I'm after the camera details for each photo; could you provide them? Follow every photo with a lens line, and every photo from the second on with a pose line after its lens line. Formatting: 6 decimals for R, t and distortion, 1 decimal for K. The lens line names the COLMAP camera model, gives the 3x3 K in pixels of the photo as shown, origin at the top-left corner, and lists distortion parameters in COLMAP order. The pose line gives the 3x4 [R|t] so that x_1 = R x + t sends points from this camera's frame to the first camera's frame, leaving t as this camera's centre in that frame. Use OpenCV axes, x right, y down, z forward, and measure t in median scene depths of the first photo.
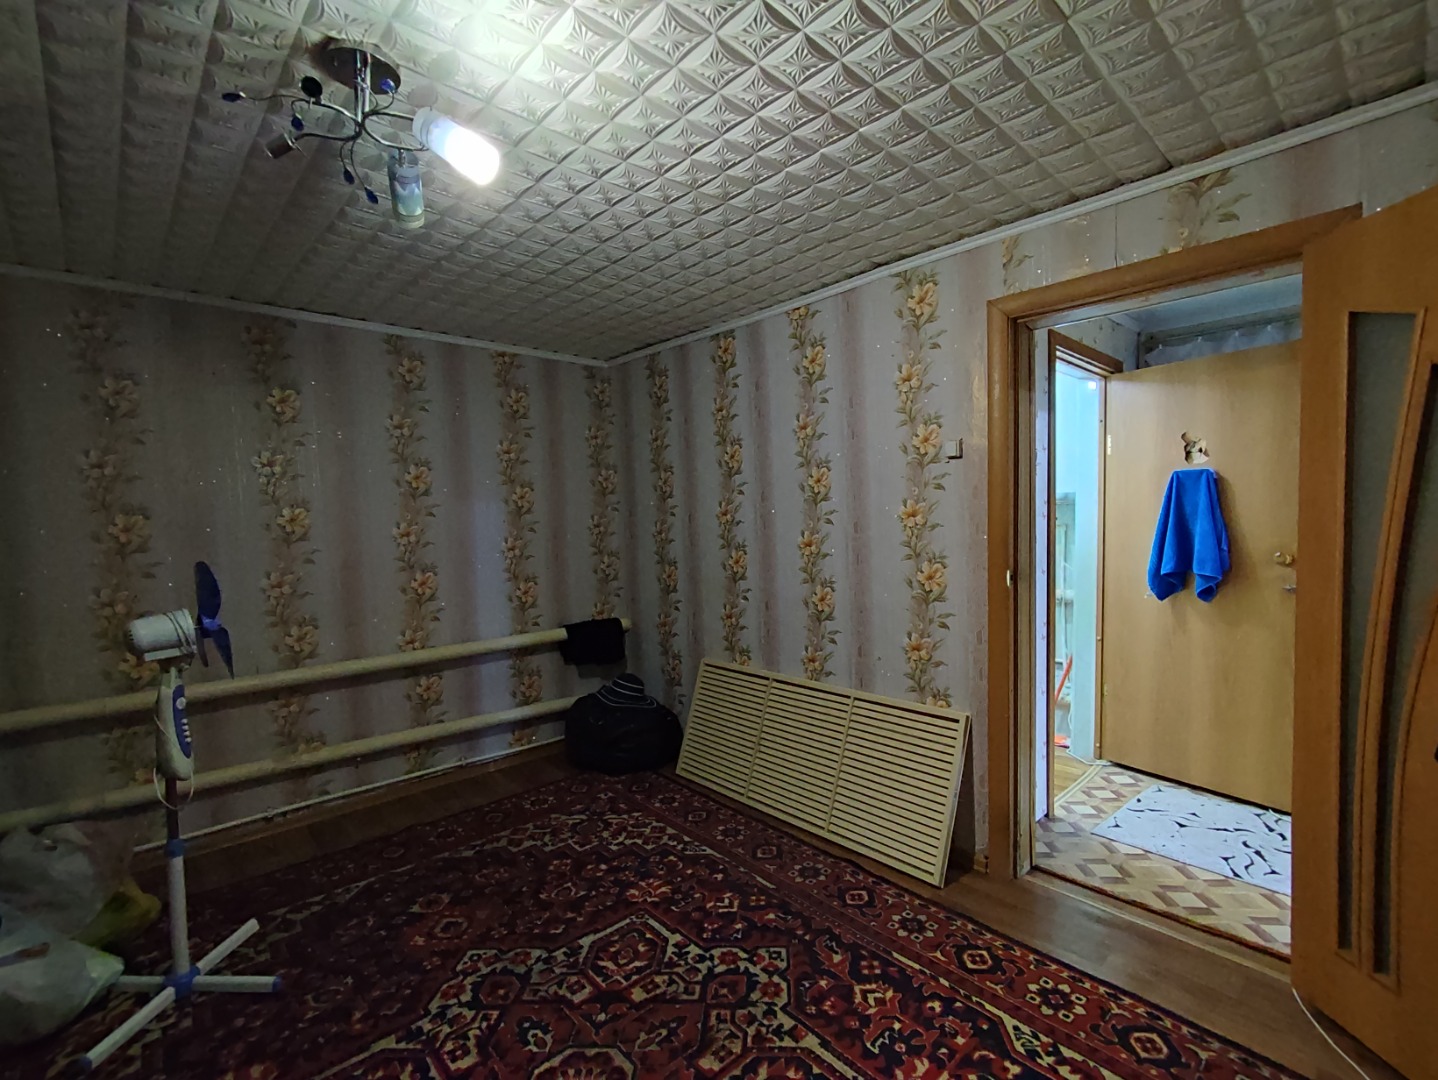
lens RADIAL K [[651.0, 0, 734.7], [0, 651.0, 551.7], [0, 0, 1]] dist [-0.001821, -0.001870]
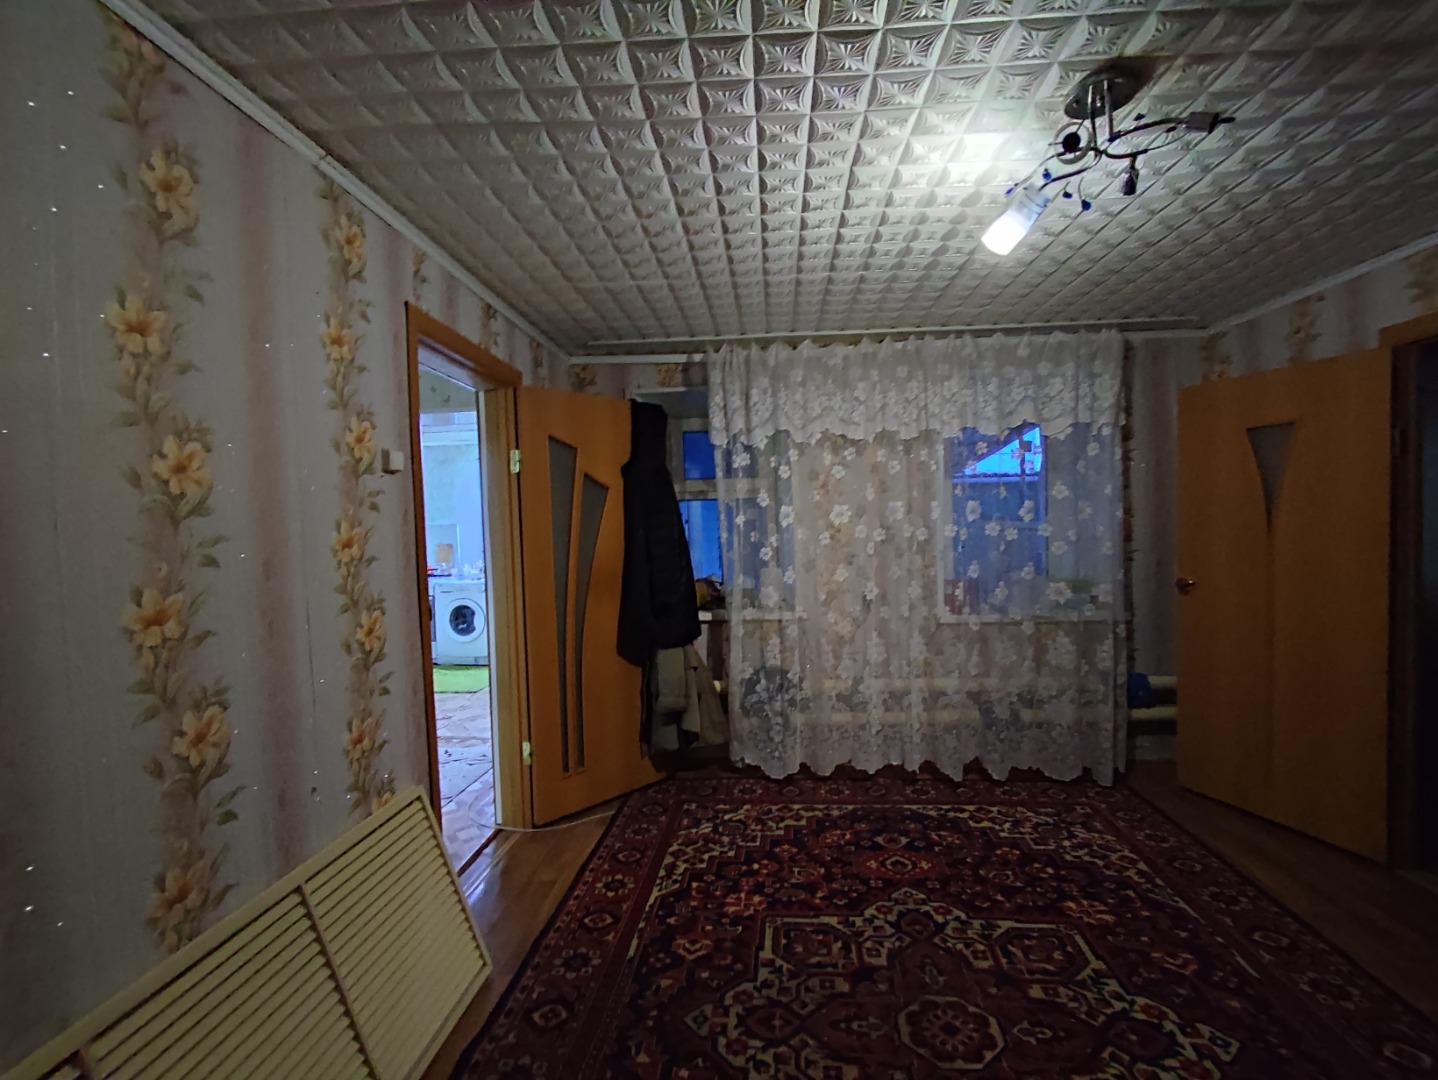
lens RADIAL K [[651.0, 0, 734.9], [0, 651.0, 548.4], [0, 0, 1]] dist [-0.001821, -0.001870]
pose [[-0.673956, 0.013331, 0.738651, -0.531915], [0.073656, 0.996068, 0.049228, -0.060698], [-0.735091, 0.087584, -0.672288, 1.244389]]
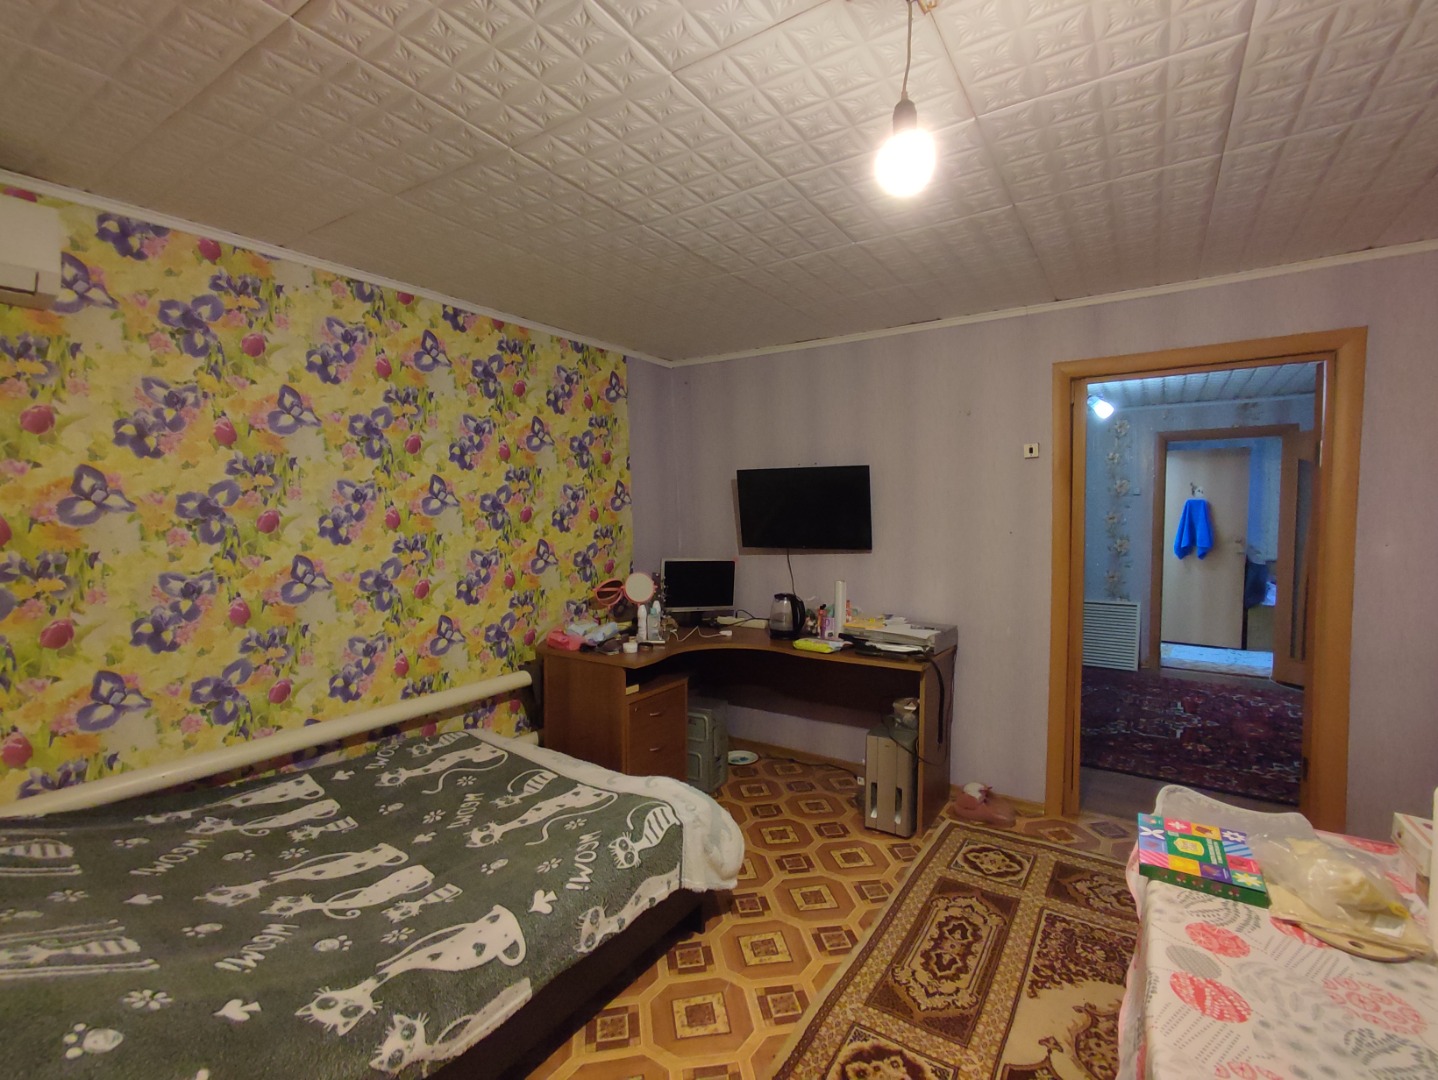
lens RADIAL K [[651.0, 0, 735.9], [0, 651.0, 550.3], [0, 0, 1]] dist [-0.001821, -0.001870]
pose [[0.974627, 0.003534, 0.223807, -1.636602], [-0.004702, 0.999978, 0.004687, 0.053906], [-0.223786, -0.005620, 0.974622, -0.999339]]
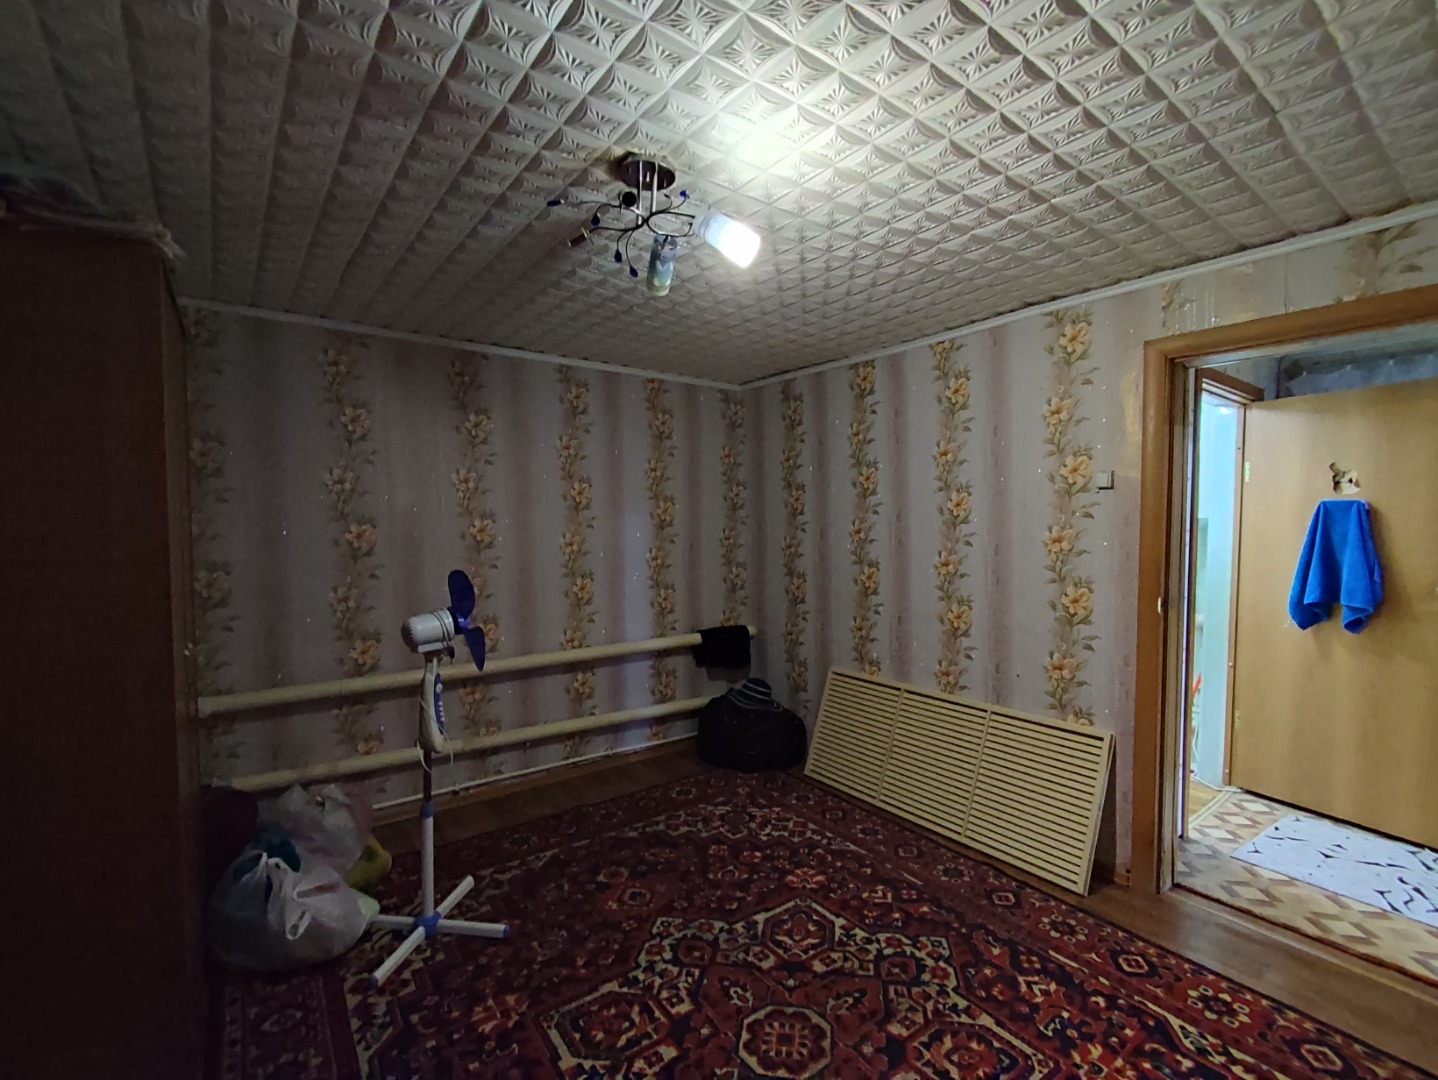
lens RADIAL K [[651.0, 0, 733.9], [0, 651.0, 551.9], [0, 0, 1]] dist [-0.001821, -0.001870]
pose [[0.994583, 0.026852, -0.100421, -0.152279], [-0.027655, 0.999596, -0.006613, -0.018192], [0.100203, 0.009354, 0.994923, -0.105789]]
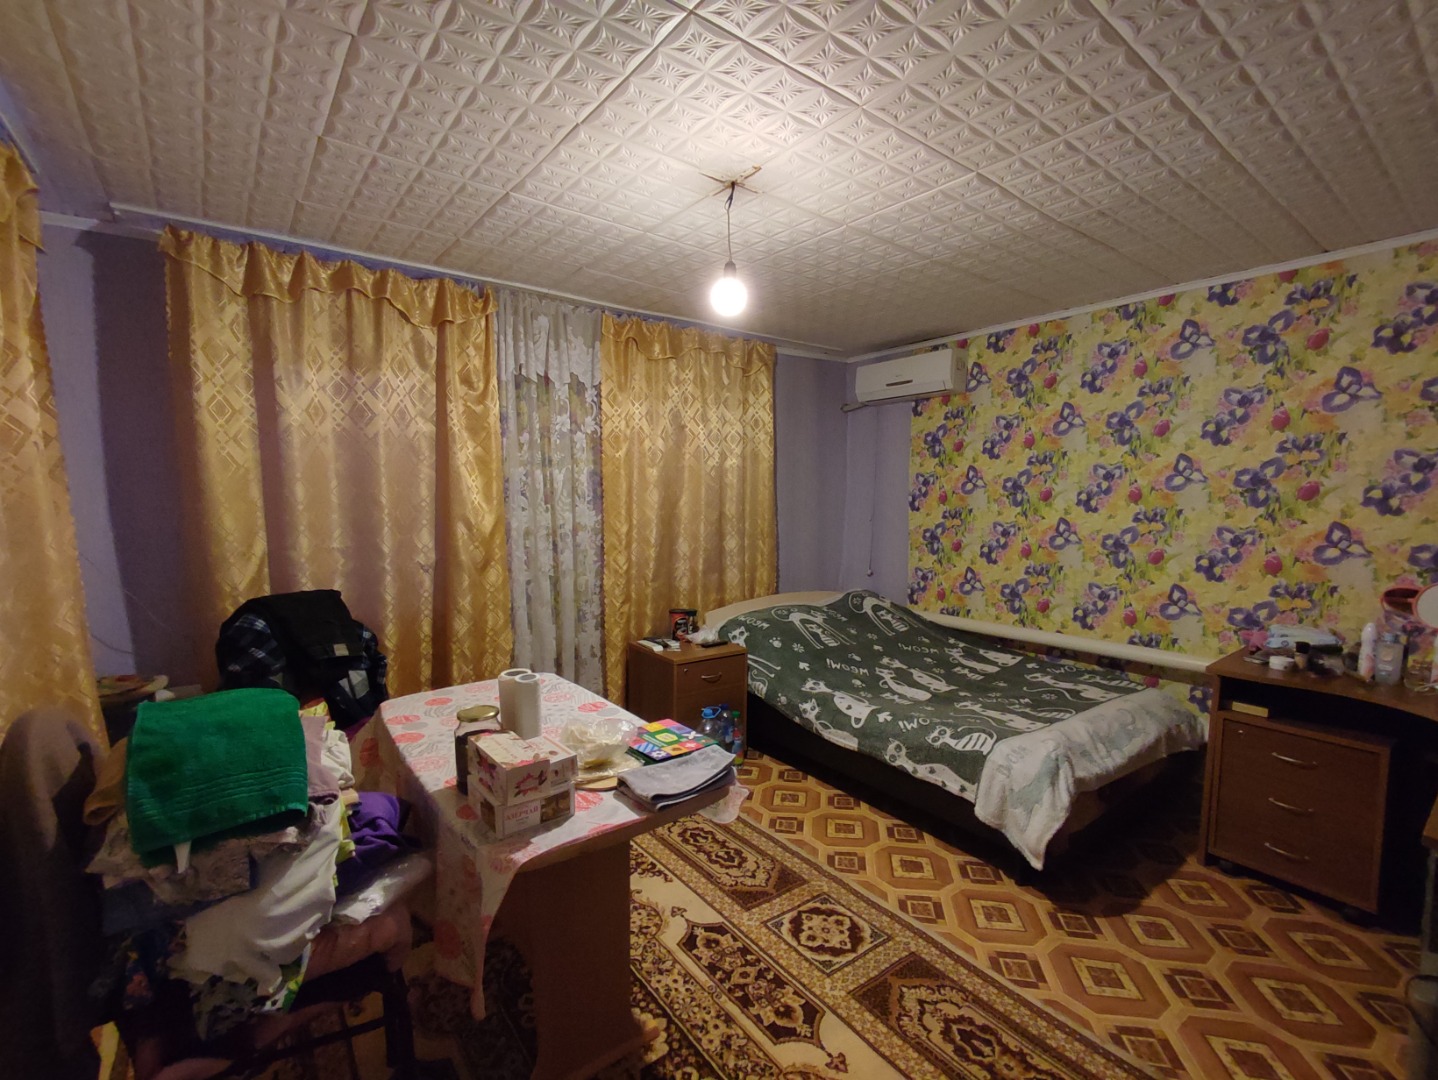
lens RADIAL K [[651.0, 0, 735.8], [0, 651.0, 550.6], [0, 0, 1]] dist [-0.001821, -0.001870]
pose [[-0.106793, 0.107684, -0.988433, -0.583560], [-0.052970, 0.992090, 0.113806, 0.016542], [0.992869, 0.064511, -0.100245, -0.479745]]
